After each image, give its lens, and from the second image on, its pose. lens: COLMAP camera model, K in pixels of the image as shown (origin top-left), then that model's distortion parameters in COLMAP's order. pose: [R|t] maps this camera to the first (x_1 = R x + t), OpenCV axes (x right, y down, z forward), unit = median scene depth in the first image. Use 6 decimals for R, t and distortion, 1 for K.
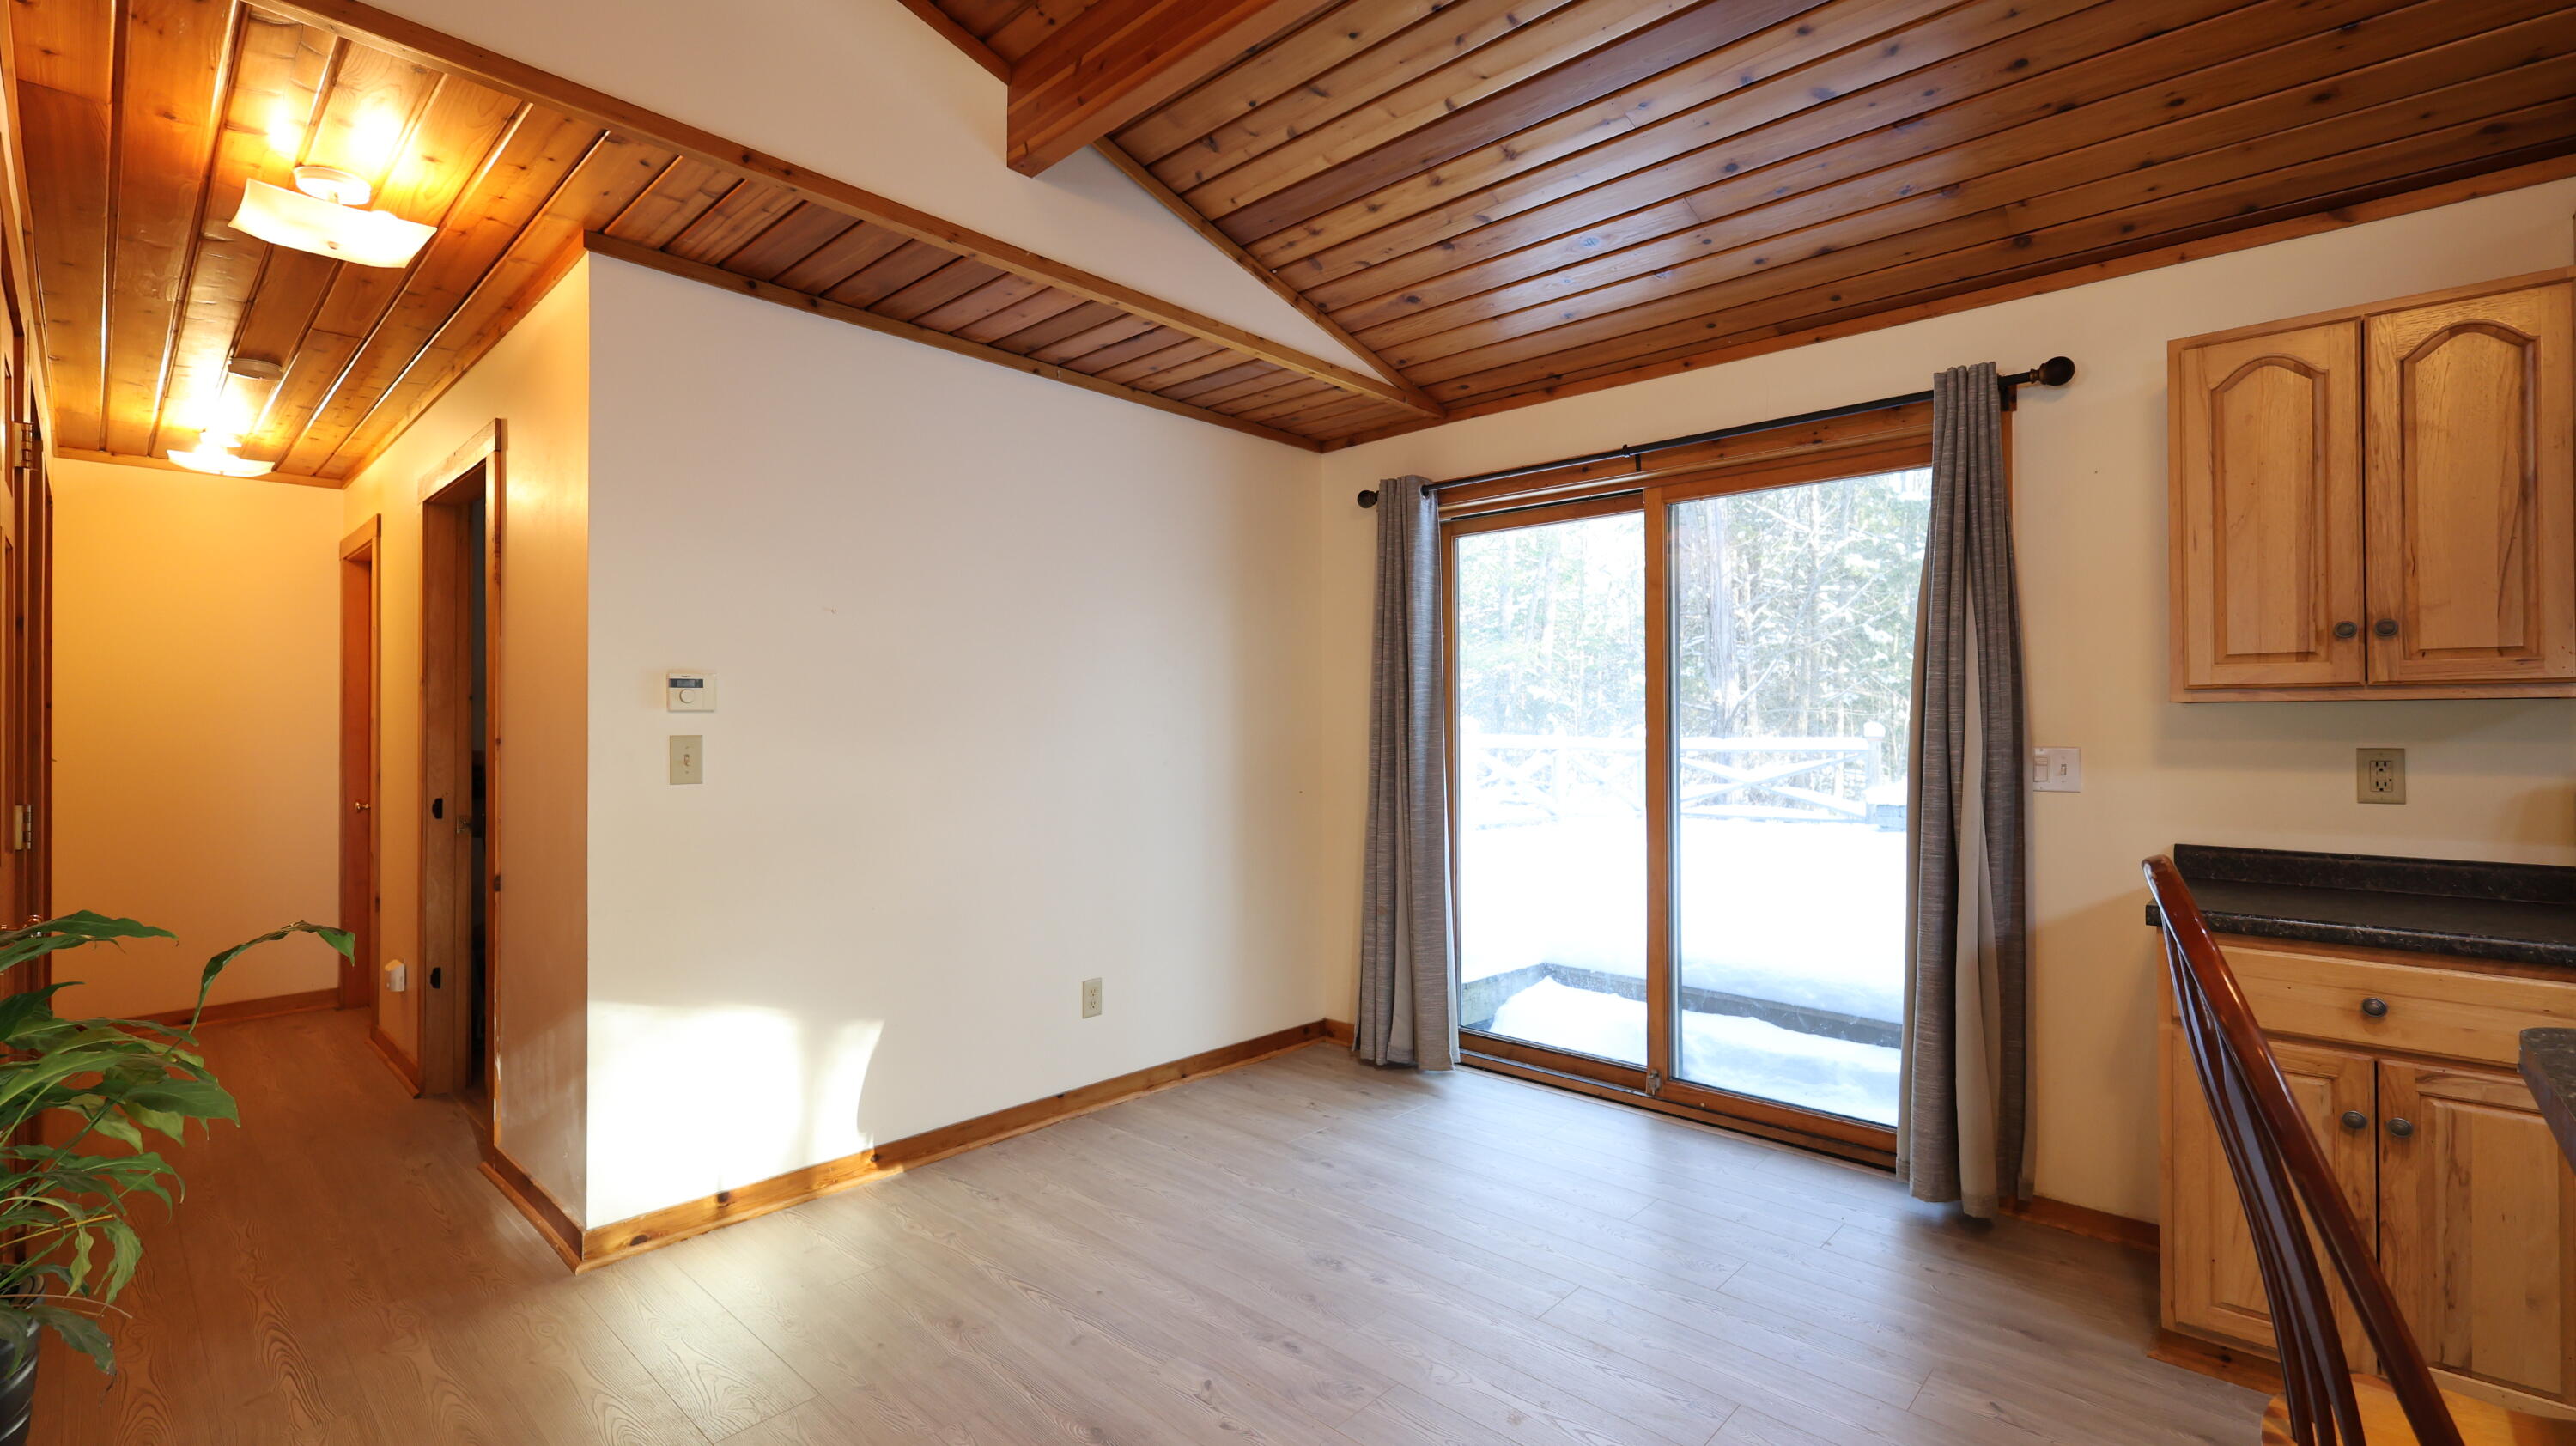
lens RADIAL K [[1108.9, 0, 1281.6], [0, 1108.9, 711.2], [0, 0, 1]] dist [0.002833, -0.001017]
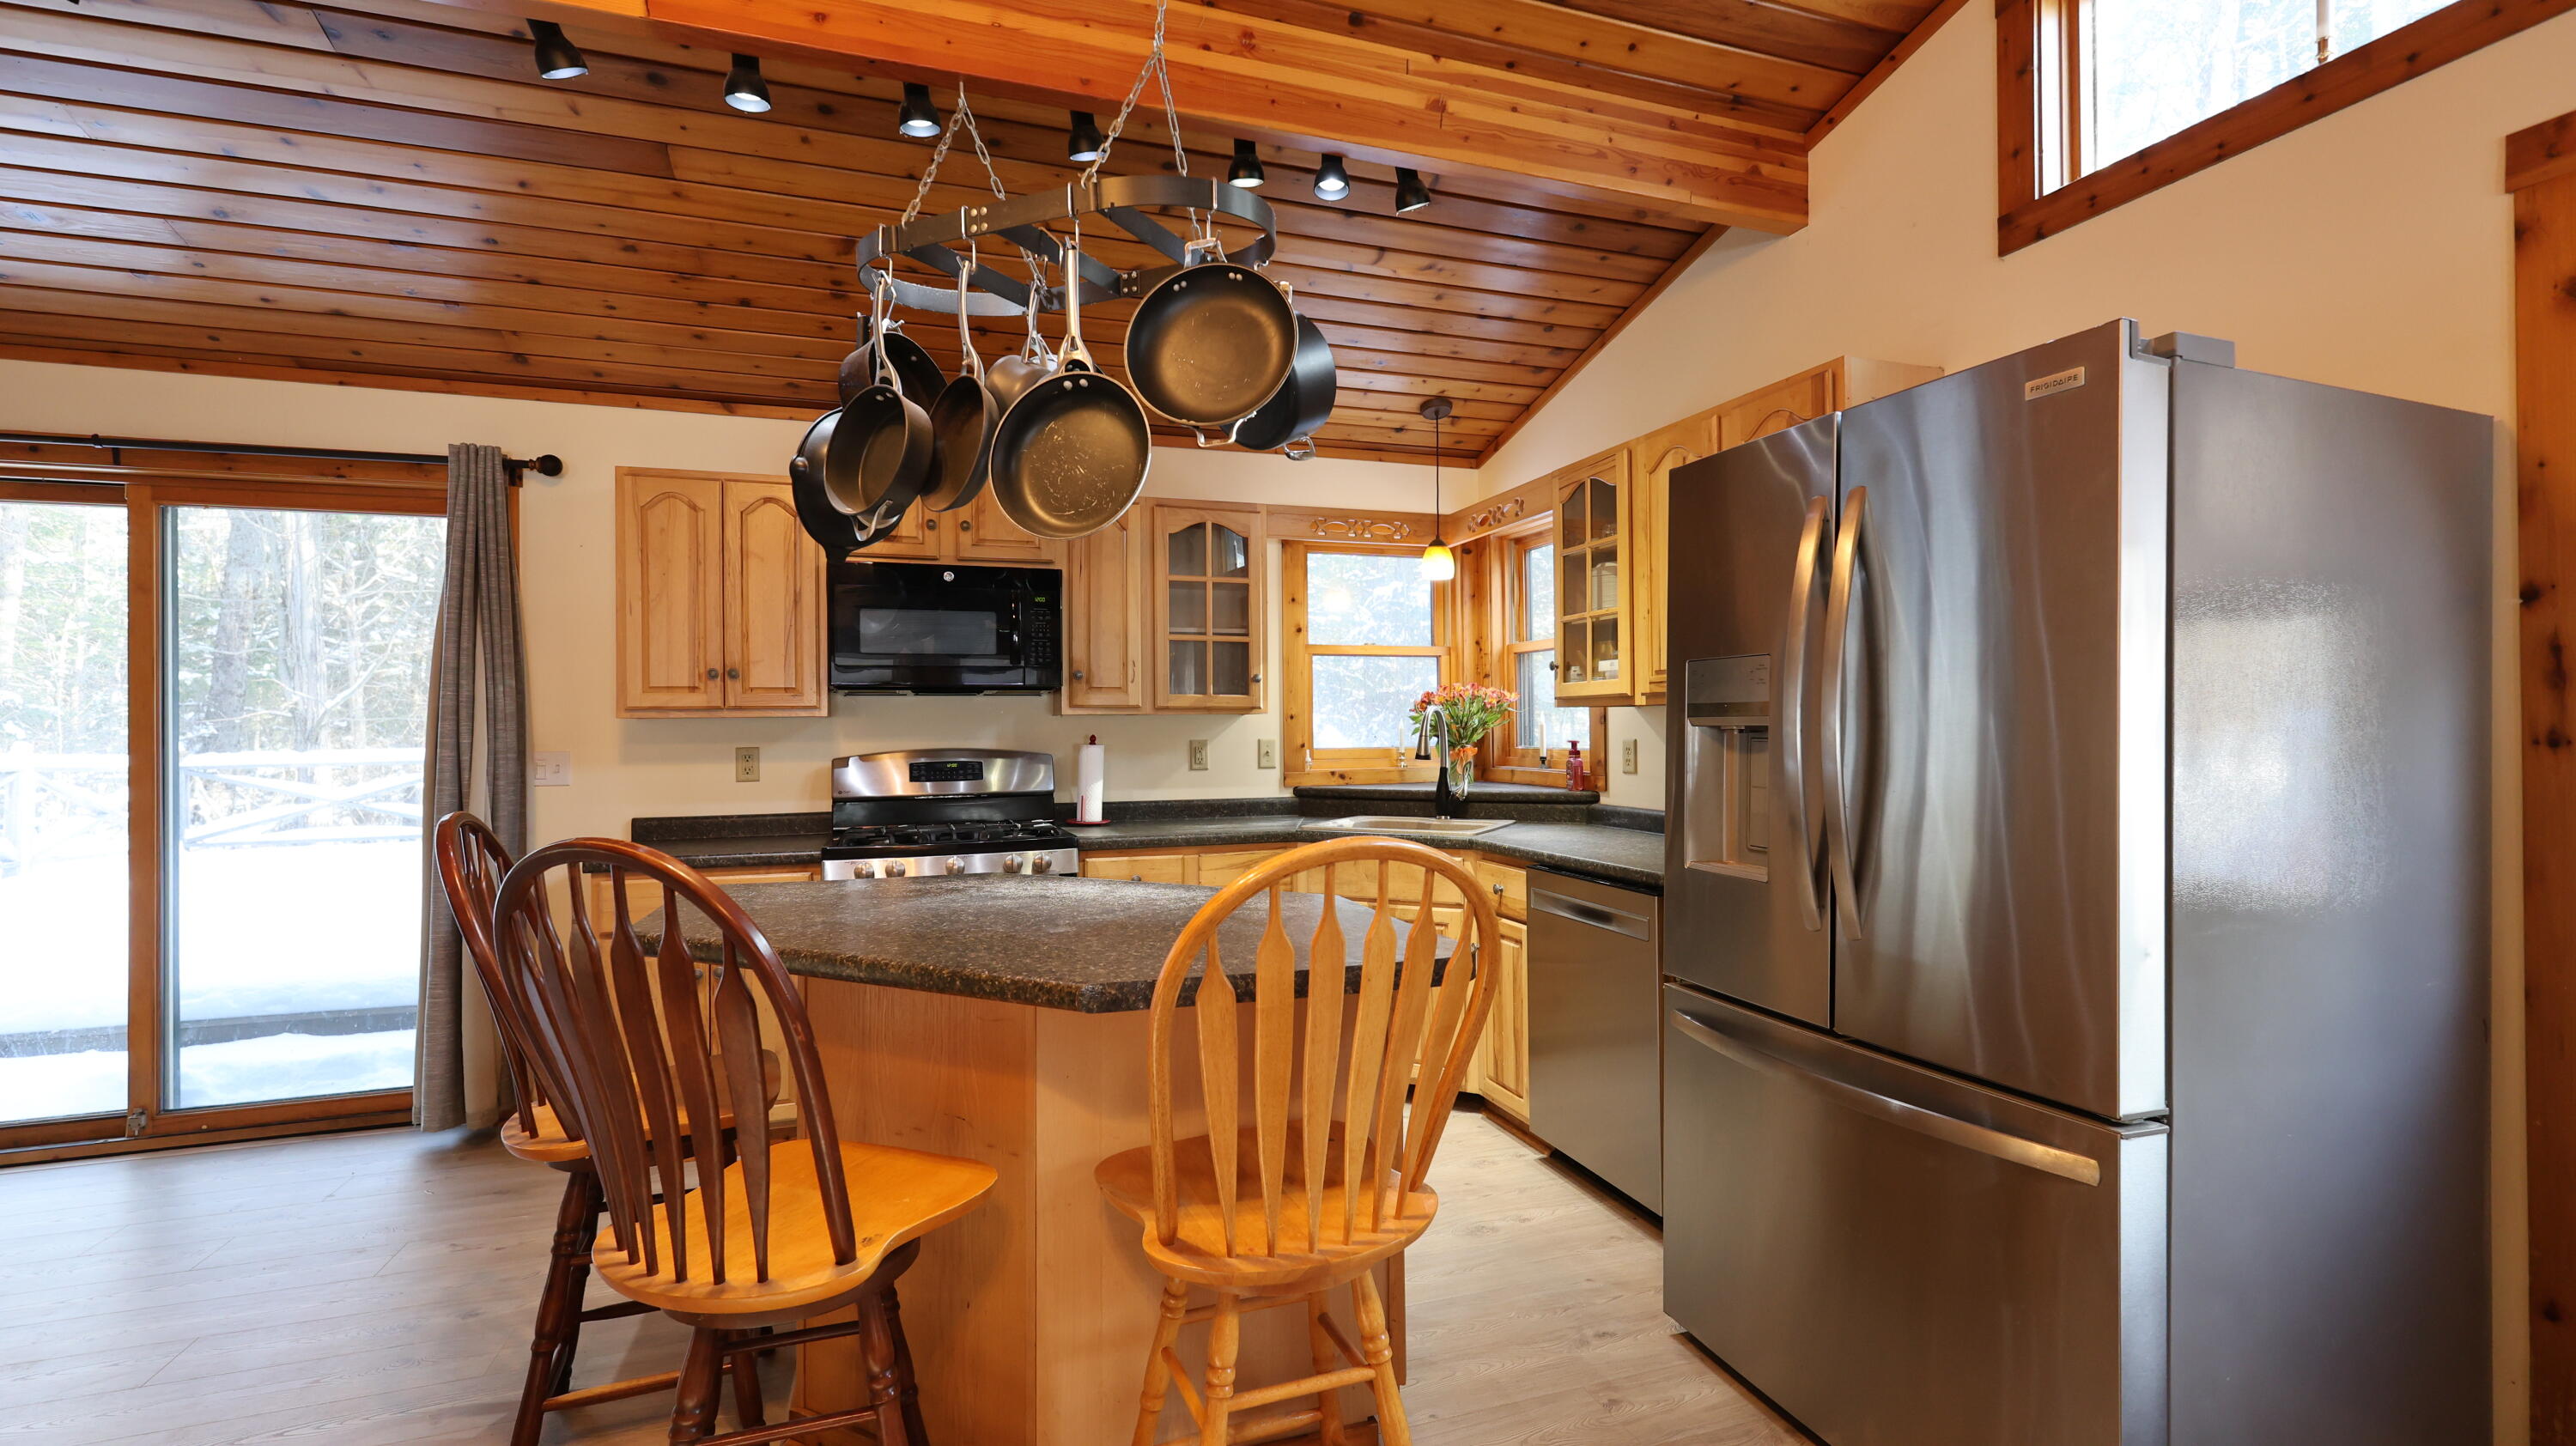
lens RADIAL K [[1108.9, 0, 1290.9], [0, 1108.9, 714.2], [0, 0, 1]] dist [0.002833, -0.001017]
pose [[0.462440, 0.003095, 0.886645, -0.058512], [-0.000470, 0.999995, -0.003245, -0.007771], [-0.886651, 0.001084, 0.462439, -0.375329]]
